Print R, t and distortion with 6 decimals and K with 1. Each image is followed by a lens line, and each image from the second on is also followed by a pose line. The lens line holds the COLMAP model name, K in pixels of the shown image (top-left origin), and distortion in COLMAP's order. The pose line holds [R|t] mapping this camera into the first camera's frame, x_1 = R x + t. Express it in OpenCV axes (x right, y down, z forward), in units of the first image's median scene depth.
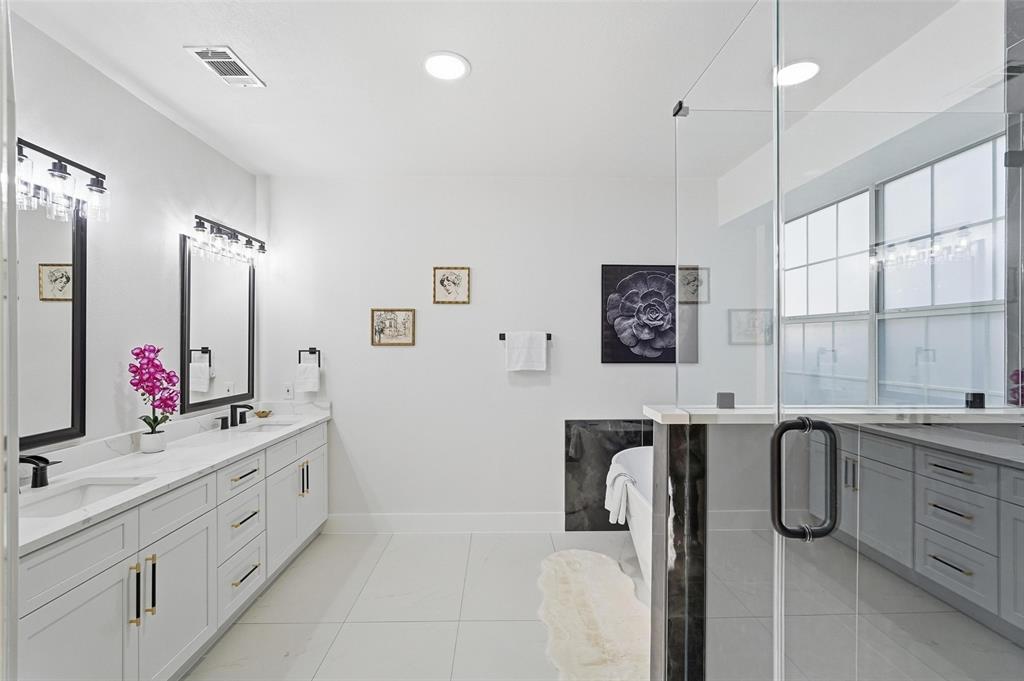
lens RADIAL K [[454.0, 0, 512.6], [0, 454.0, 345.6], [0, 0, 1]] dist [-0.015917, 0.008155]
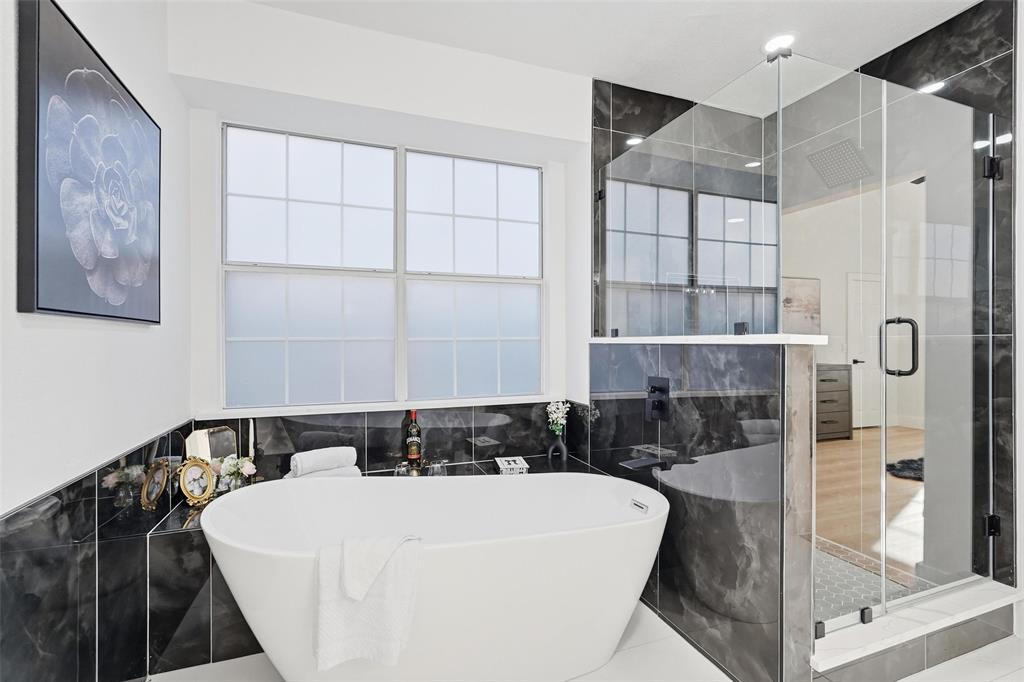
lens RADIAL K [[456.8, 0, 513.7], [0, 456.8, 345.7], [0, 0, 1]] dist [-0.008756, -0.000071]
pose [[-0.320558, -0.002768, 0.947225, -0.310139], [0.007594, 0.999956, 0.005492, 0.104548], [-0.947199, 0.008954, -0.320522, 1.386617]]
